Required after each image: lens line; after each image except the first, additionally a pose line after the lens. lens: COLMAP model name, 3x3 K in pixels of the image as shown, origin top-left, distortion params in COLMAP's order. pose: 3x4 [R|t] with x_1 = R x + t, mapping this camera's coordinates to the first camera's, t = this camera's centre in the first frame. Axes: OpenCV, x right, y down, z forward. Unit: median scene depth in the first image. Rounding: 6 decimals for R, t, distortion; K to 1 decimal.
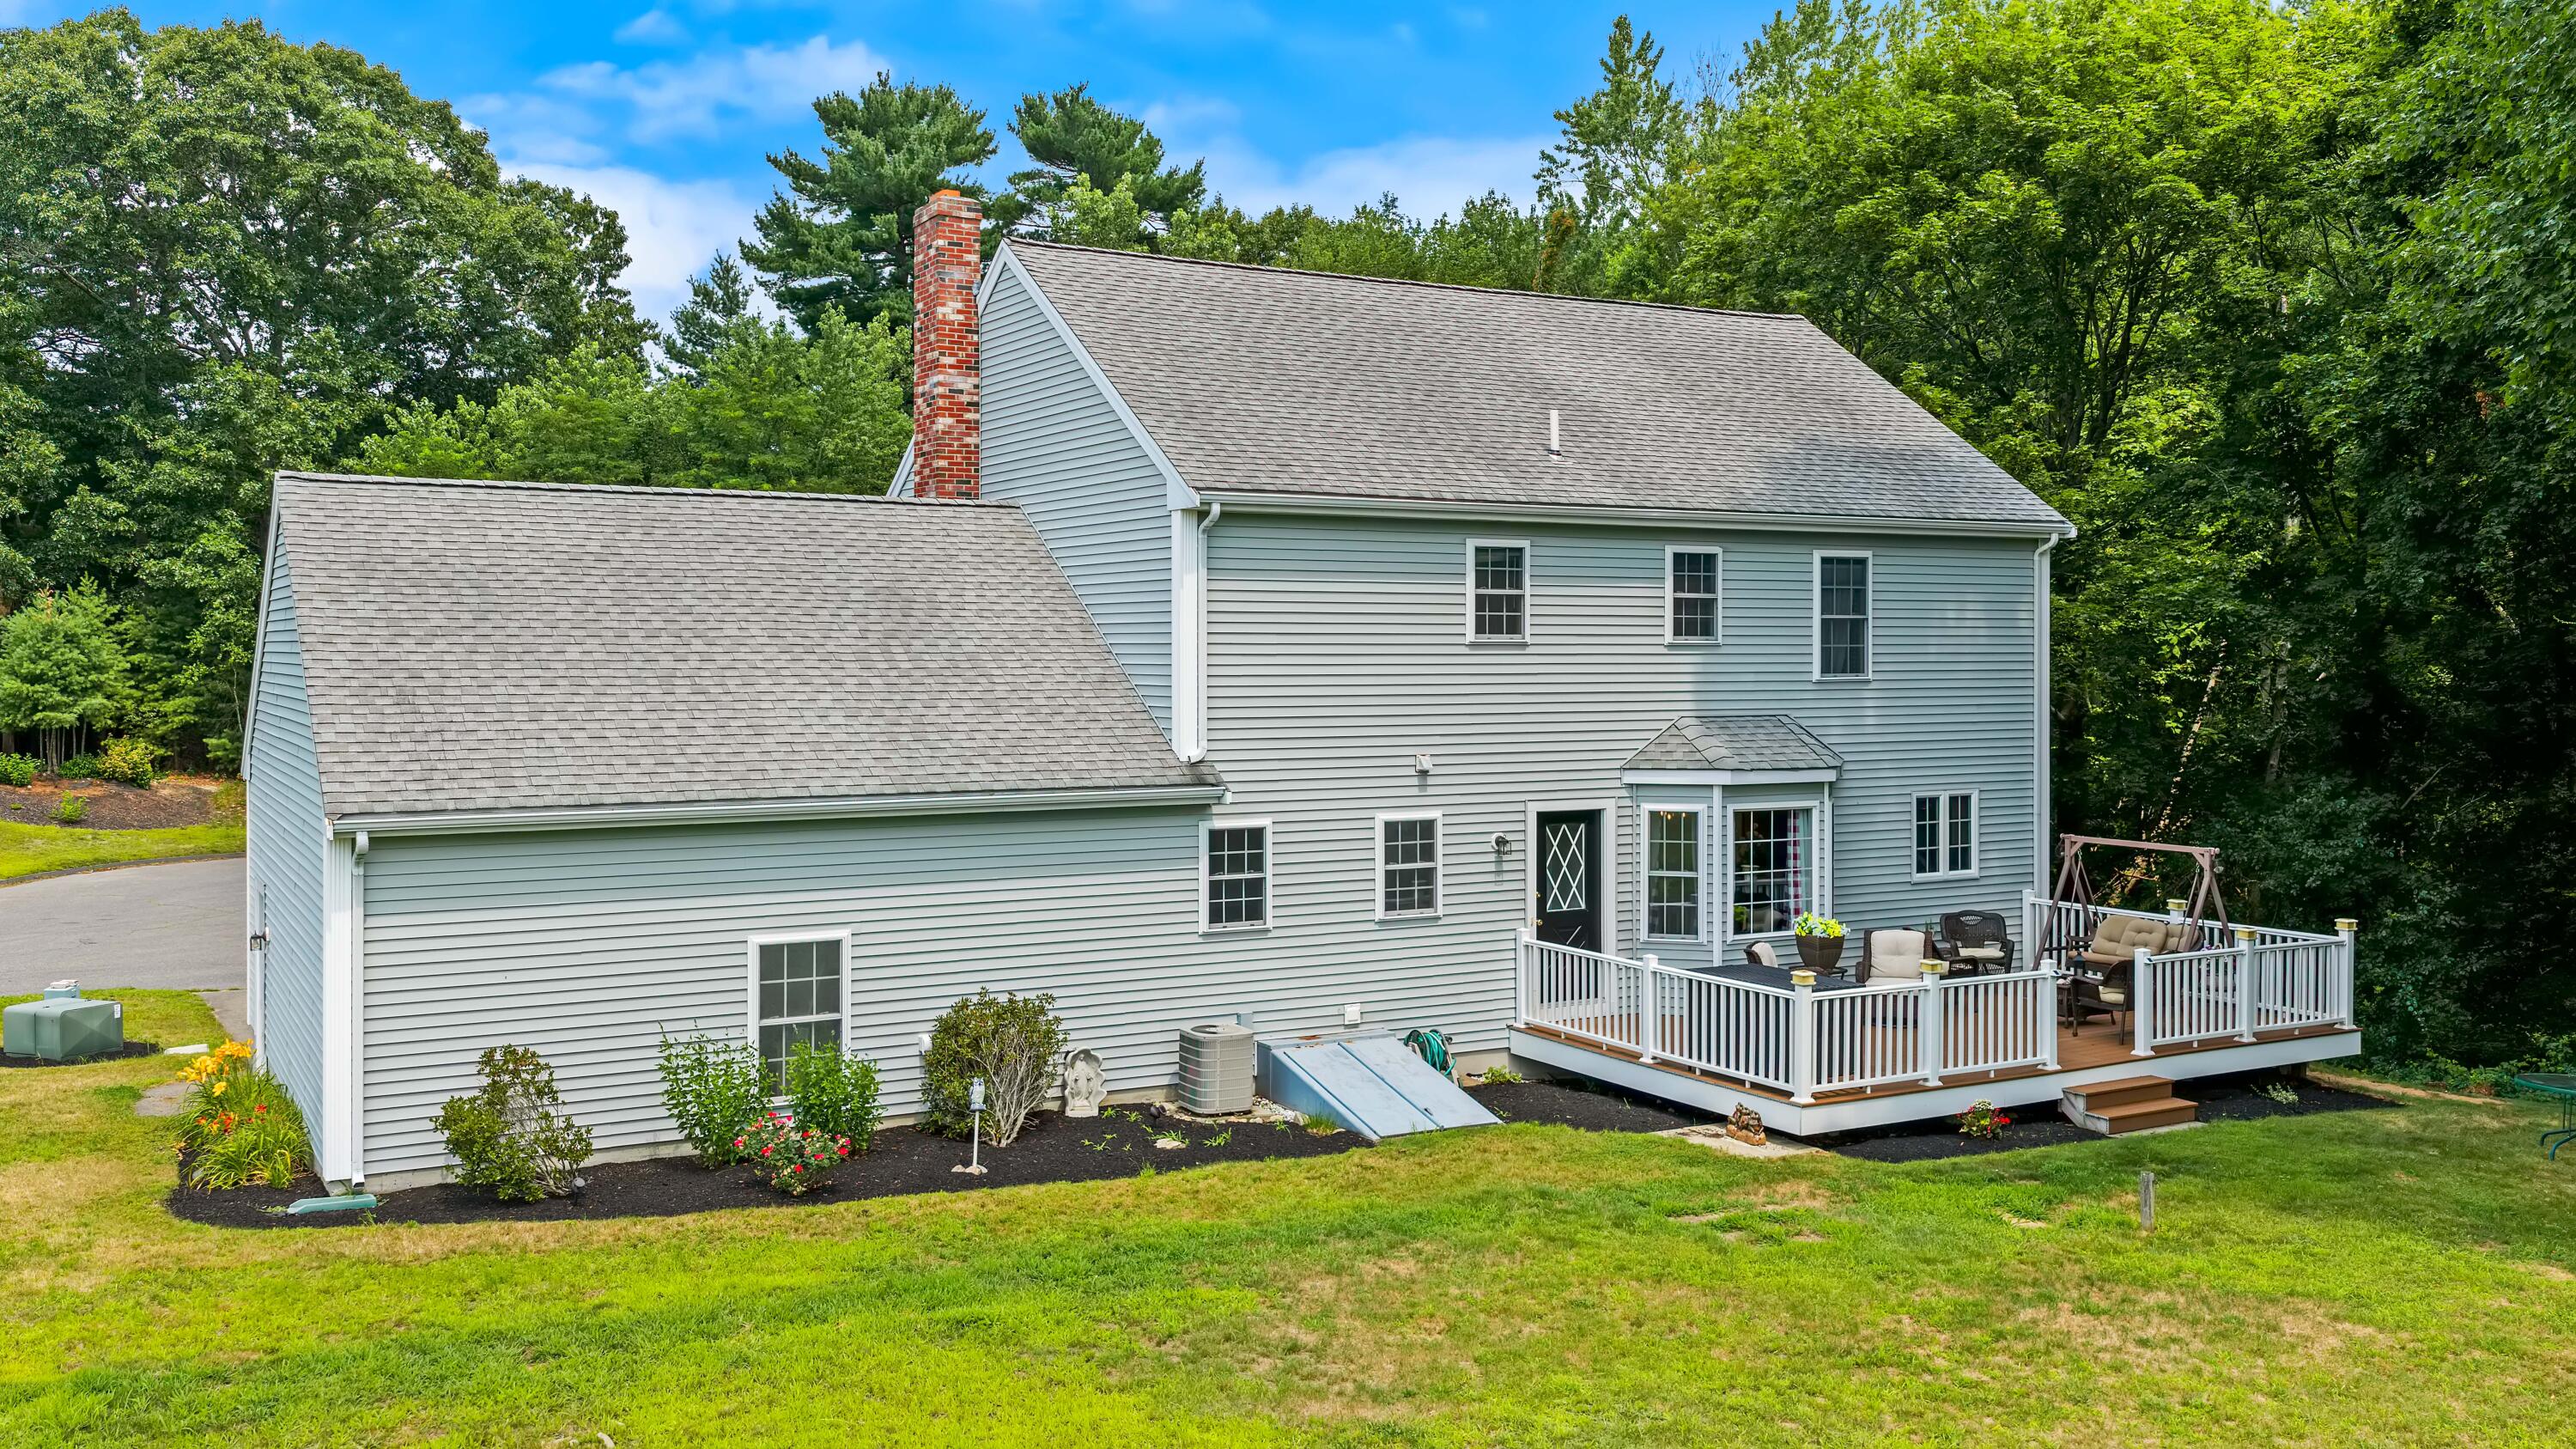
lens RADIAL K [[2167.0, 0, 1270.1], [0, 2167.0, 682.6], [0, 0, 1]] dist [0.015627, -0.027972]
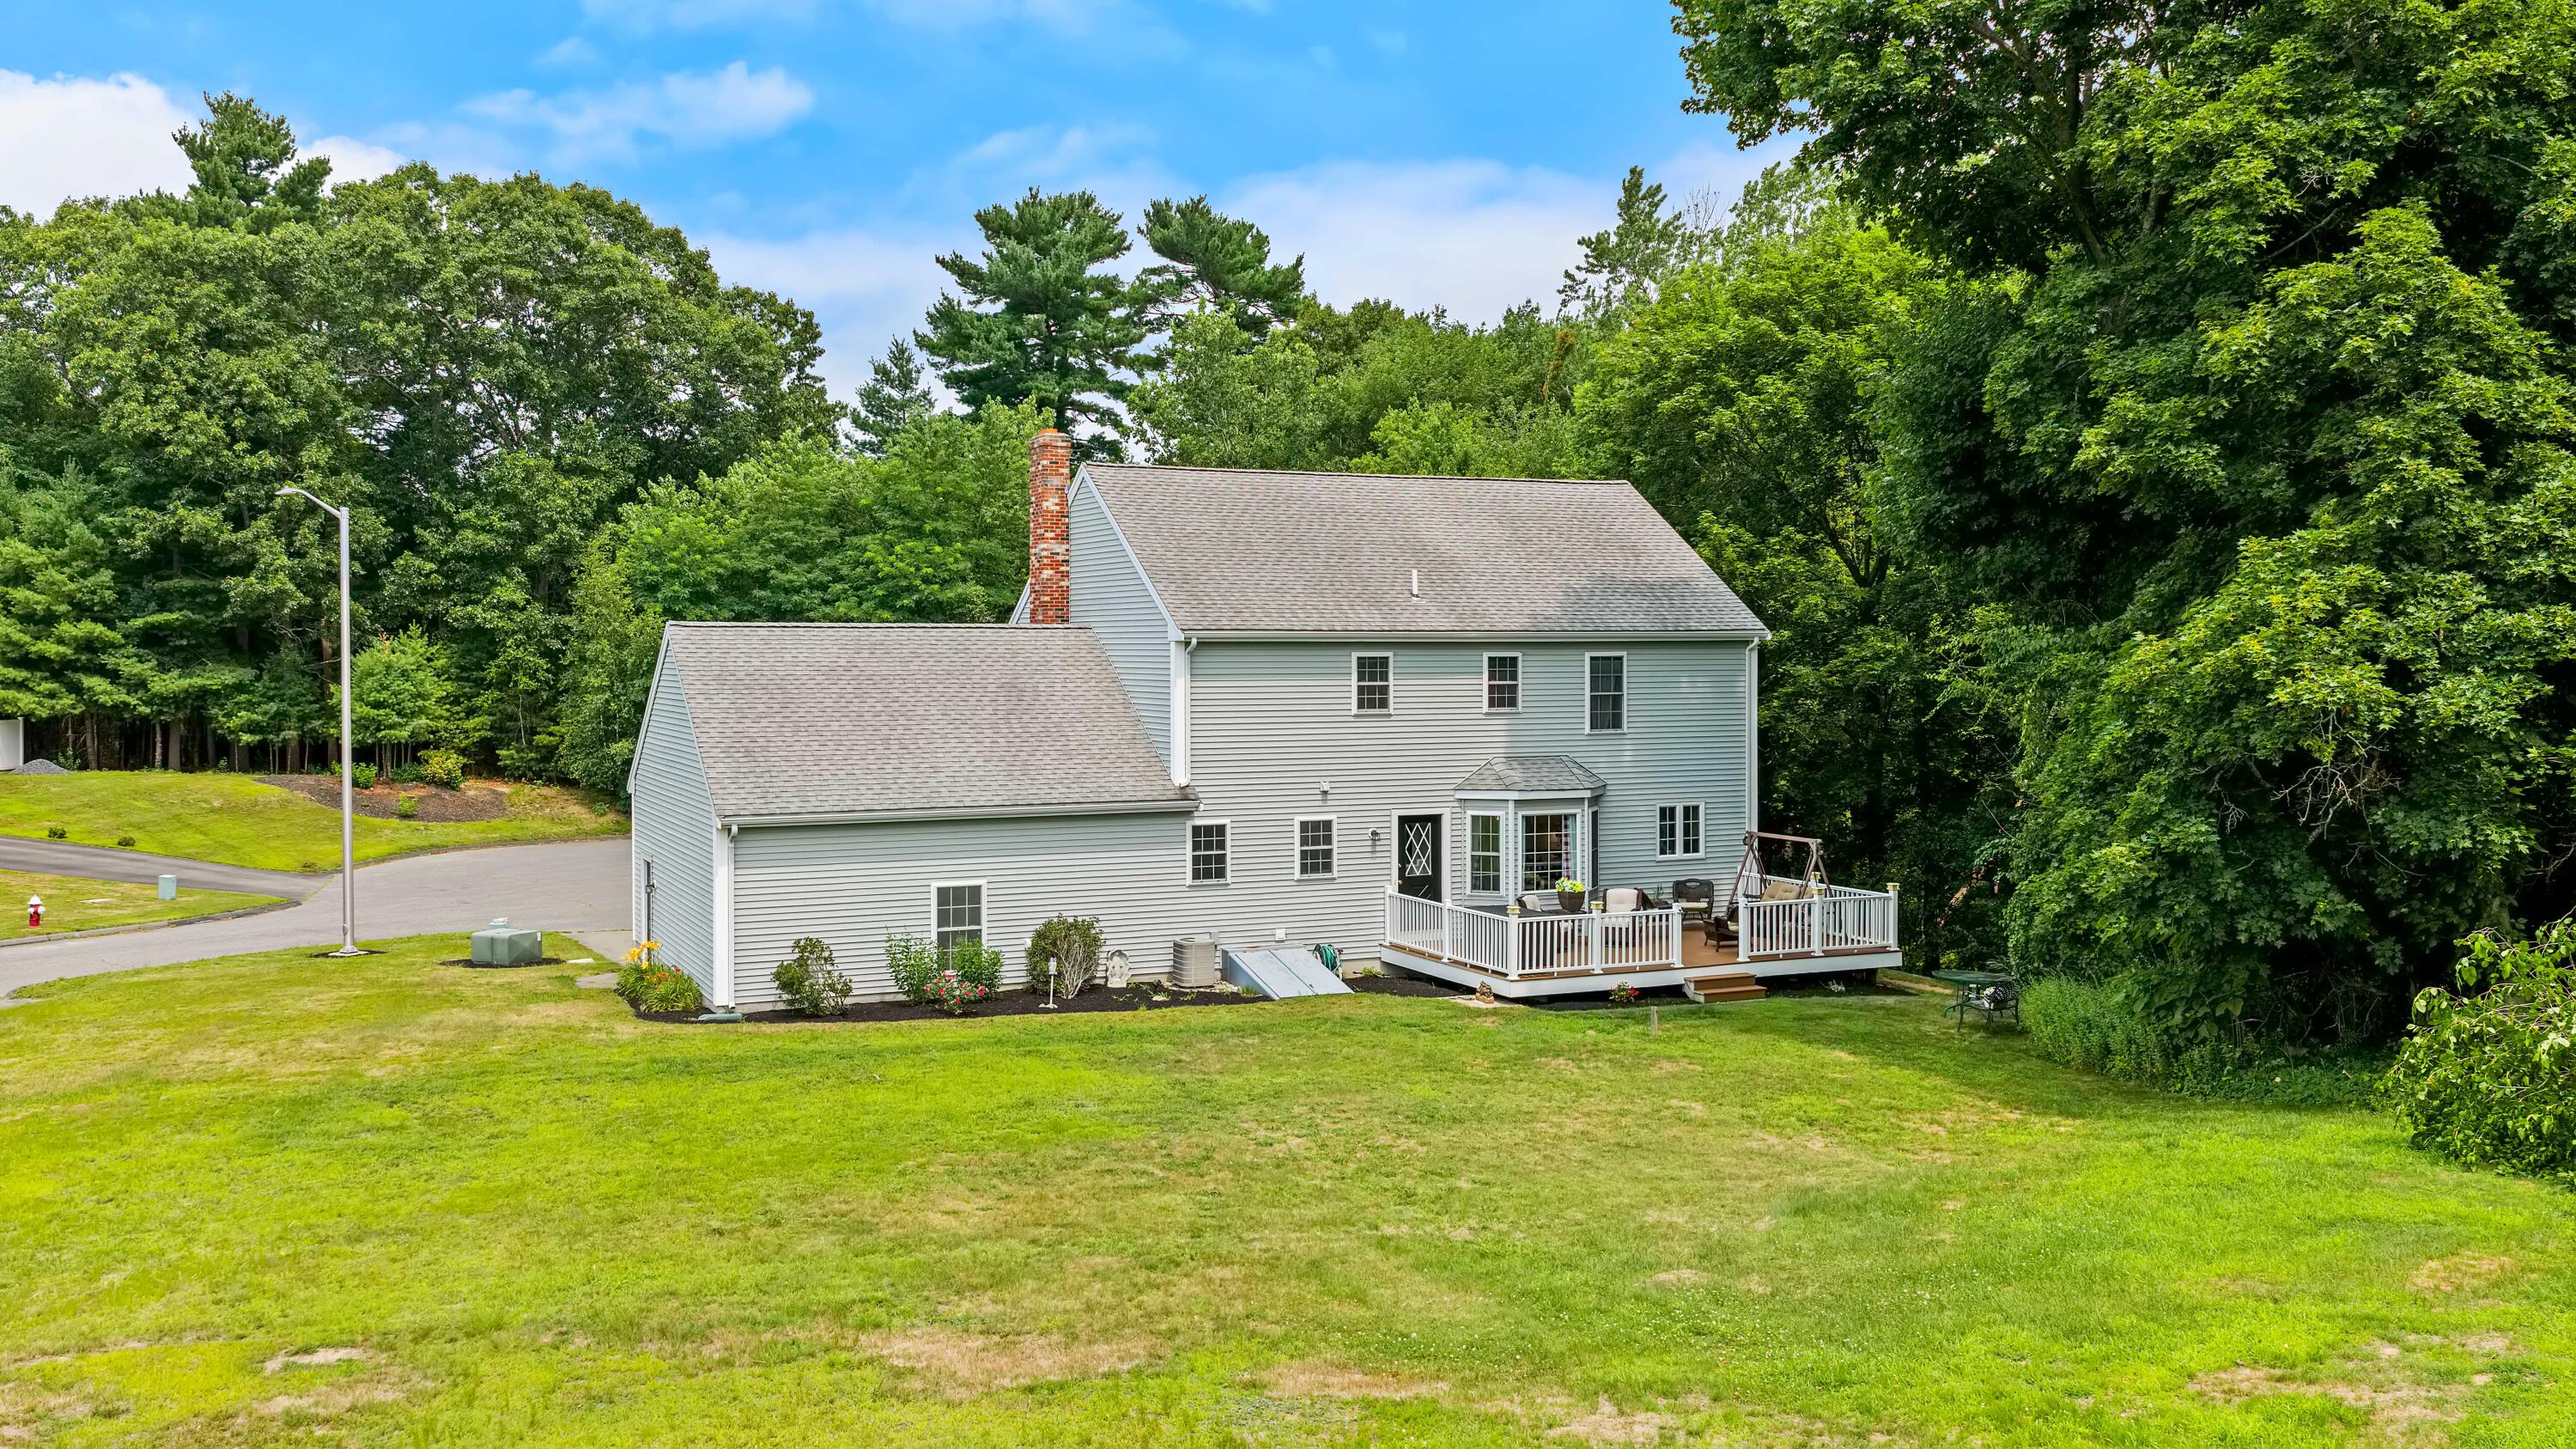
lens RADIAL K [[2167.0, 0, 1276.6], [0, 2167.0, 717.5], [0, 0, 1]] dist [0.015627, -0.027972]
pose [[0.997358, 0.000552, -0.072648, 0.147257], [0.000734, 0.999844, 0.017670, -0.043818], [0.072646, -0.017677, 0.997201, -0.643944]]
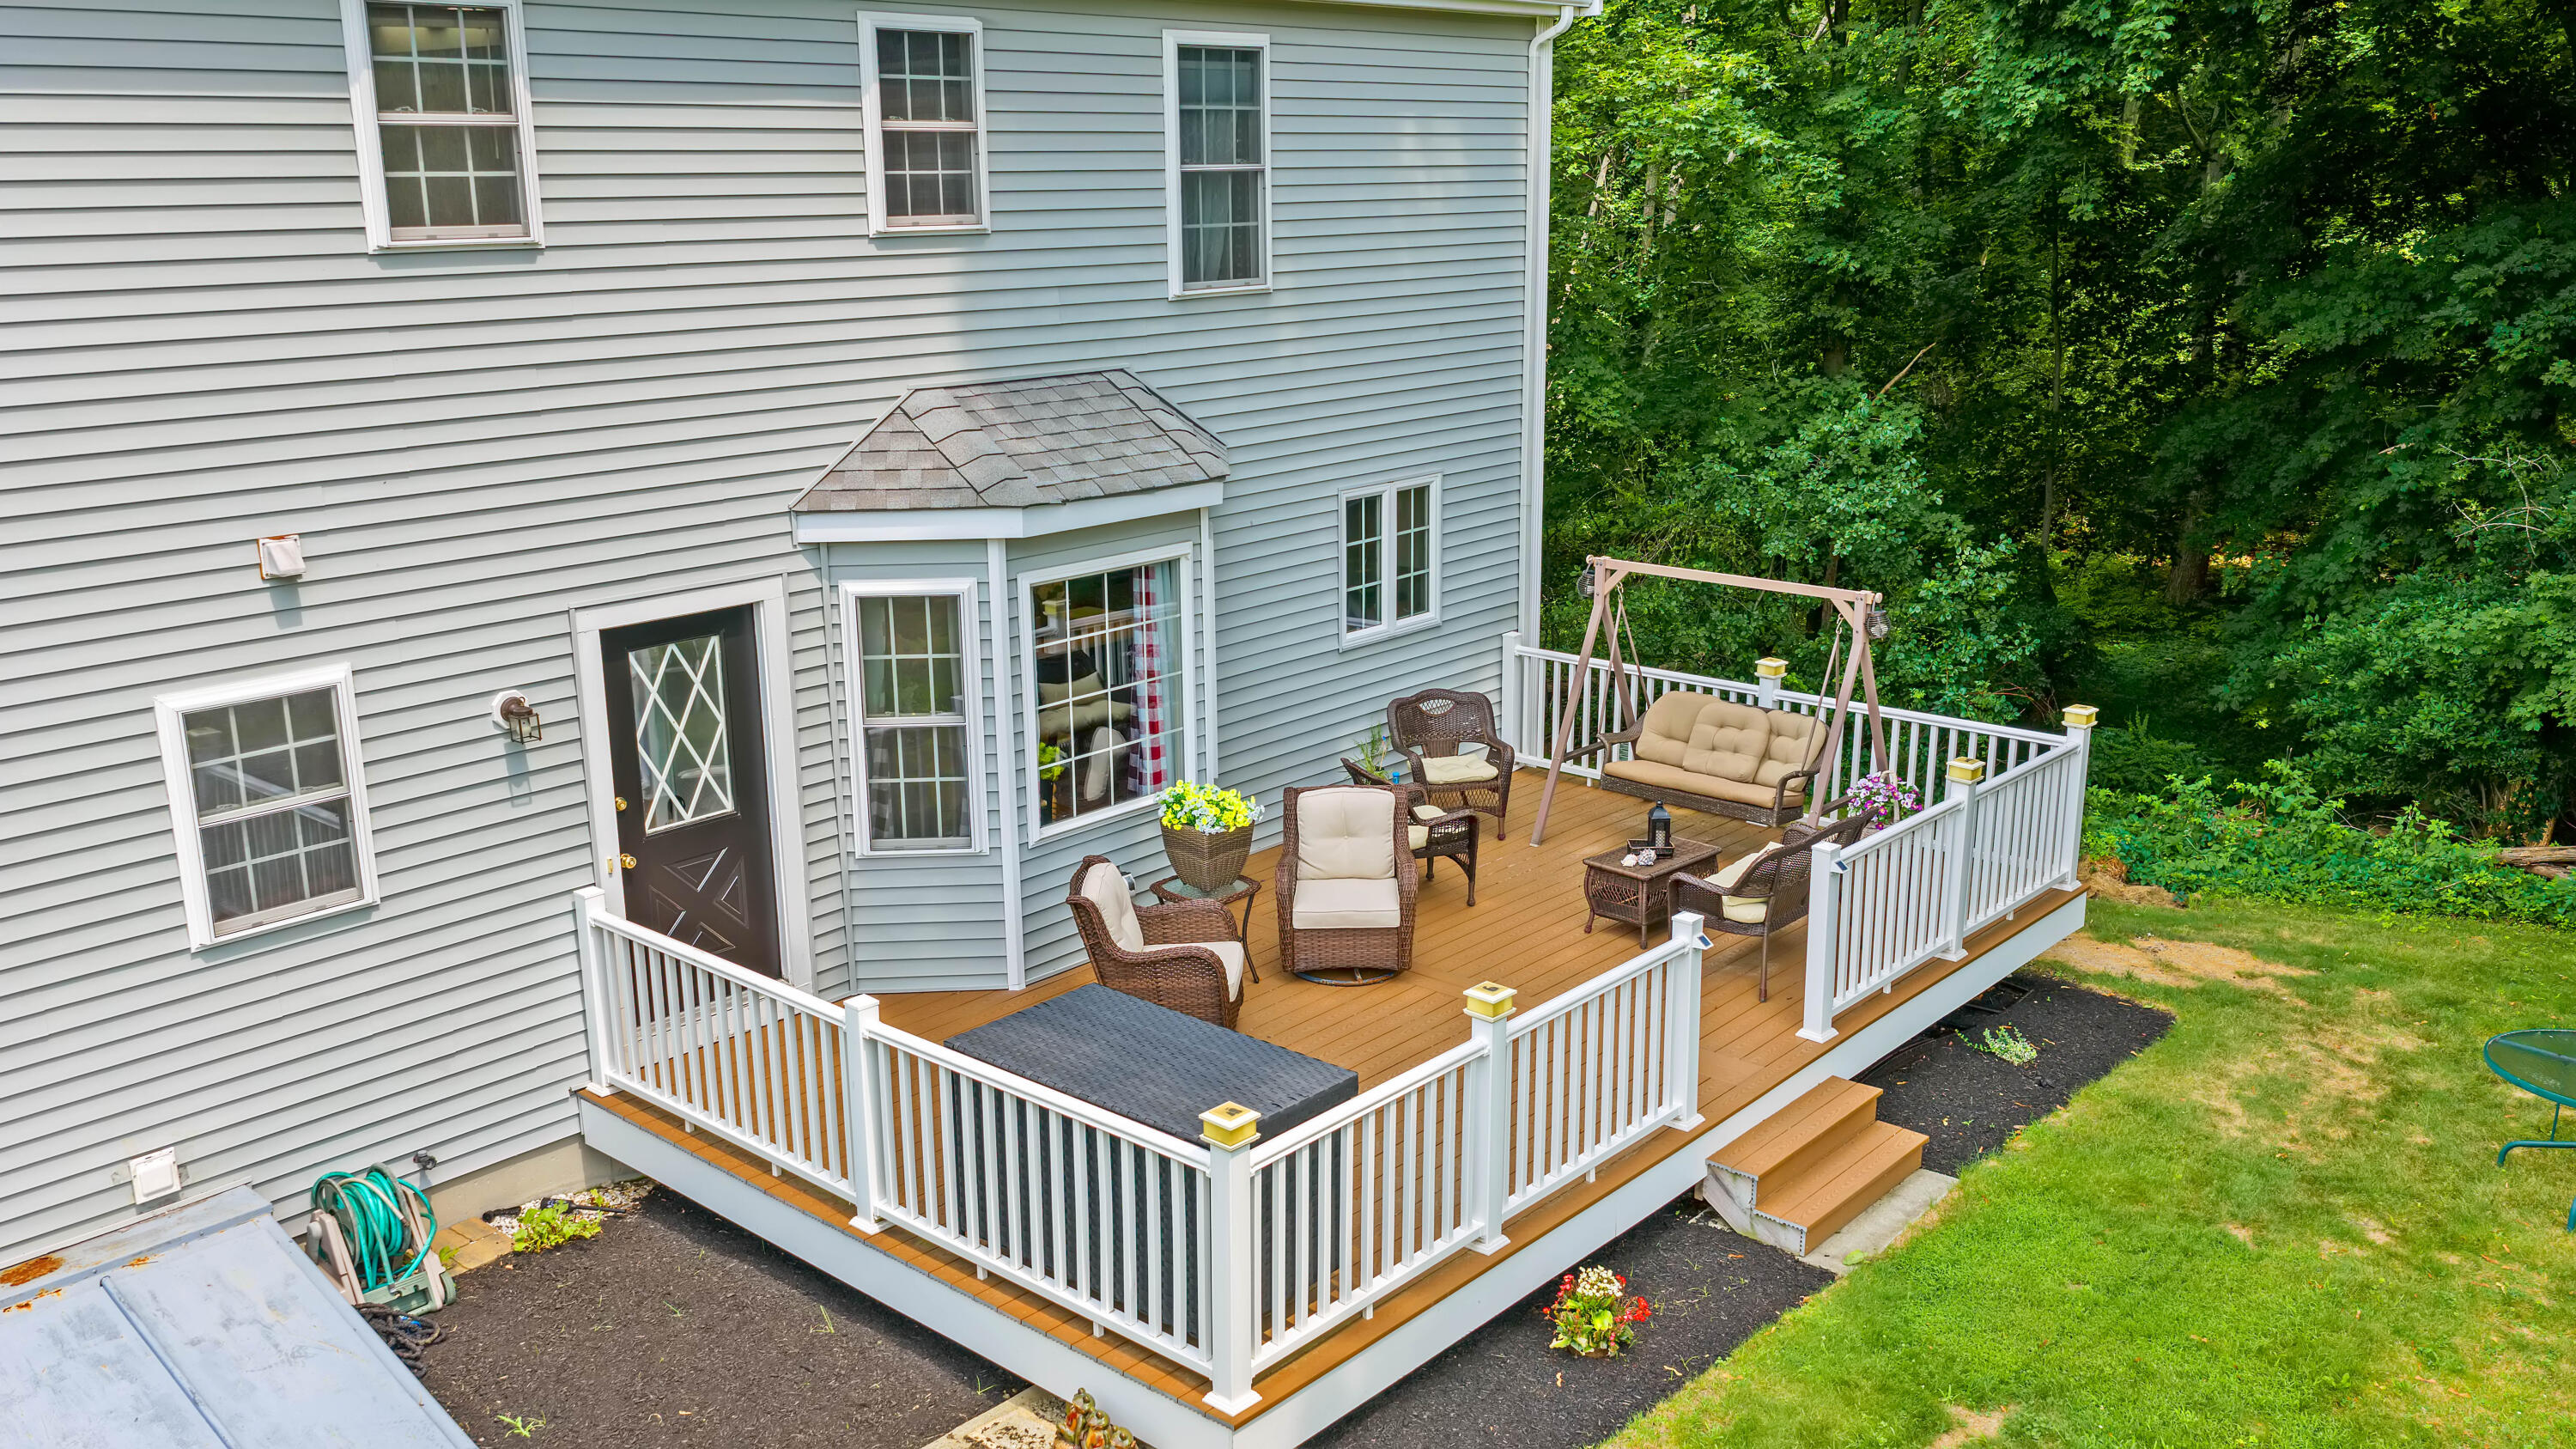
lens RADIAL K [[2167.0, 0, 1304.3], [0, 2167.0, 732.1], [0, 0, 1]] dist [0.015627, -0.027972]
pose [[0.940779, -0.092285, 0.326220, 0.109183], [0.011738, 0.970527, 0.240705, -0.025517], [-0.338819, -0.222621, 0.914135, 0.523770]]
